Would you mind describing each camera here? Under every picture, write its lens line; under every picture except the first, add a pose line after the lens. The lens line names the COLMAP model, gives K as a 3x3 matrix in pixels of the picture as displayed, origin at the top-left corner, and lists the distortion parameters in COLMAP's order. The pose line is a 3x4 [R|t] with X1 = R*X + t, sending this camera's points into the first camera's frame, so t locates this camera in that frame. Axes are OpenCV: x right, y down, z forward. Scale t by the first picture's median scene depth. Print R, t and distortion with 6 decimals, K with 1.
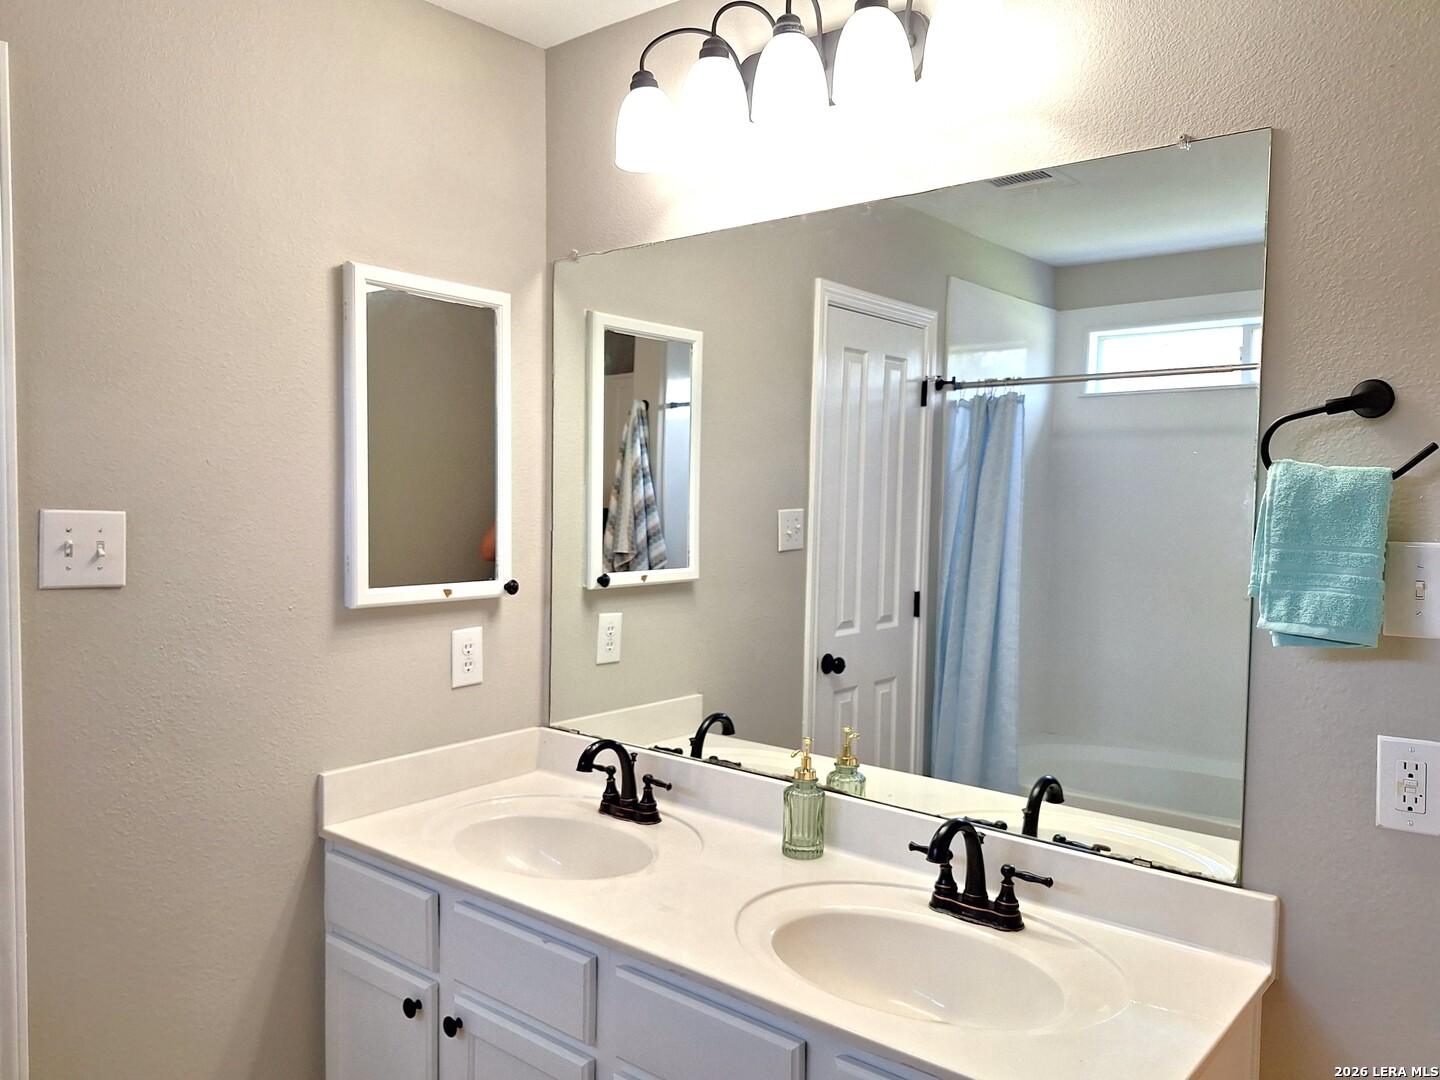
lens RADIAL K [[980.4, 0, 720.0], [0, 980.4, 540.0], [0, 0, 1]] dist [0.032025, -0.107401]
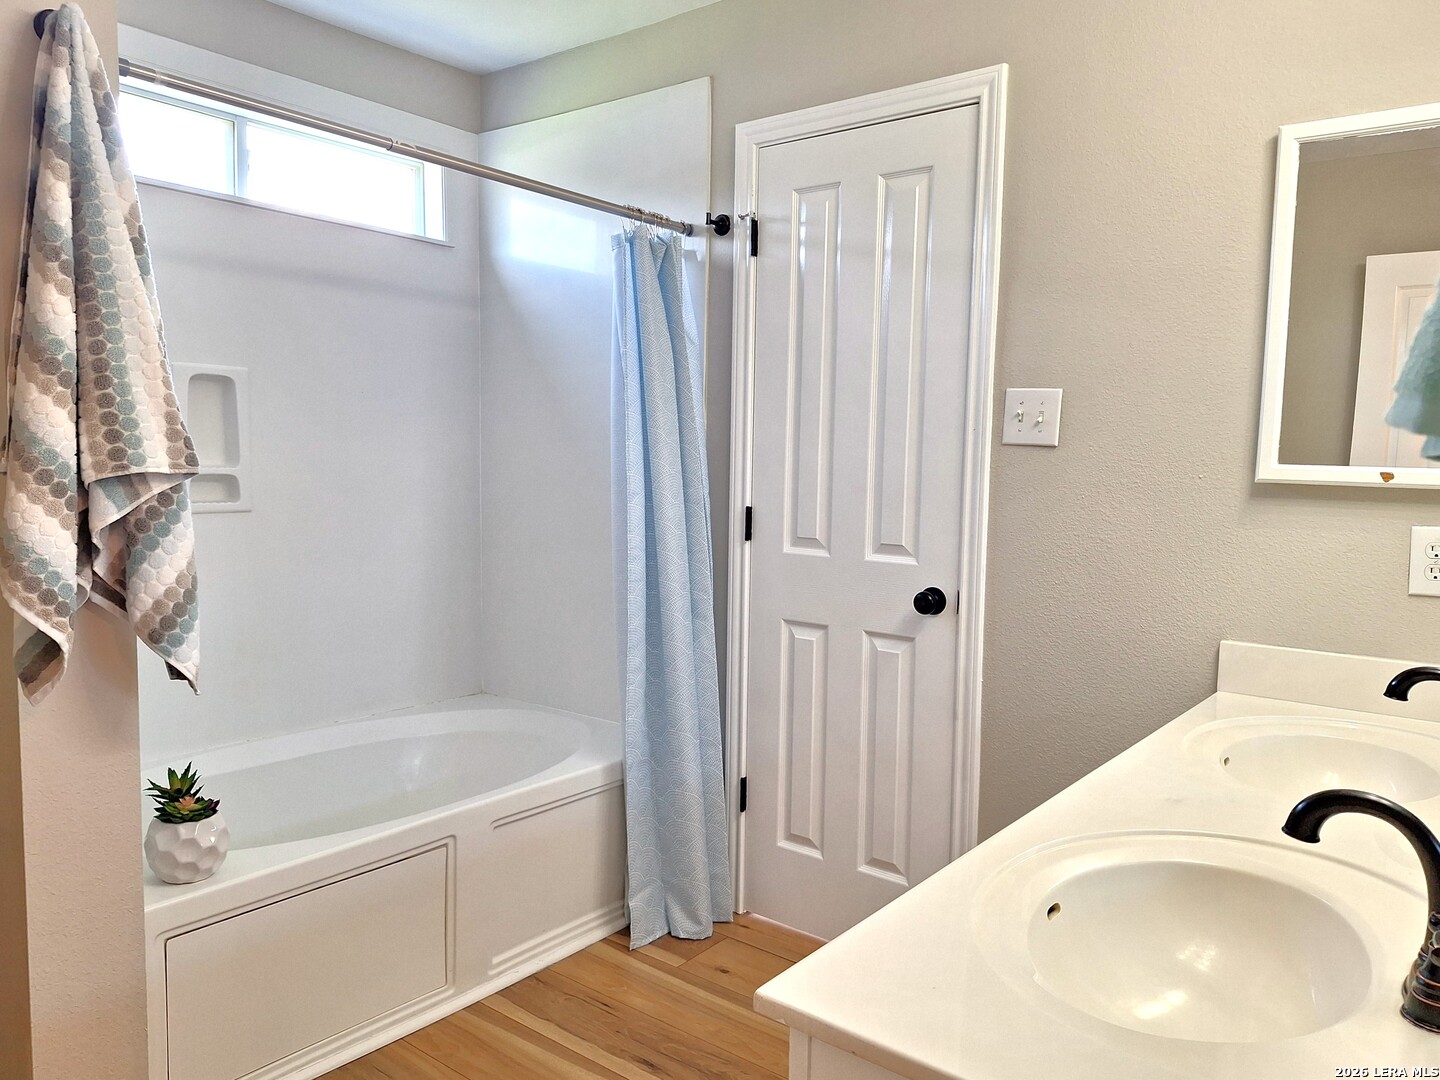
lens RADIAL K [[980.4, 0, 720.0], [0, 980.4, 540.0], [0, 0, 1]] dist [0.032025, -0.107401]
pose [[0.003750, 0.076811, -0.997039, 0.725241], [-0.055891, 0.995503, 0.076482, 0.098055], [0.998430, 0.055439, 0.008026, 0.544419]]
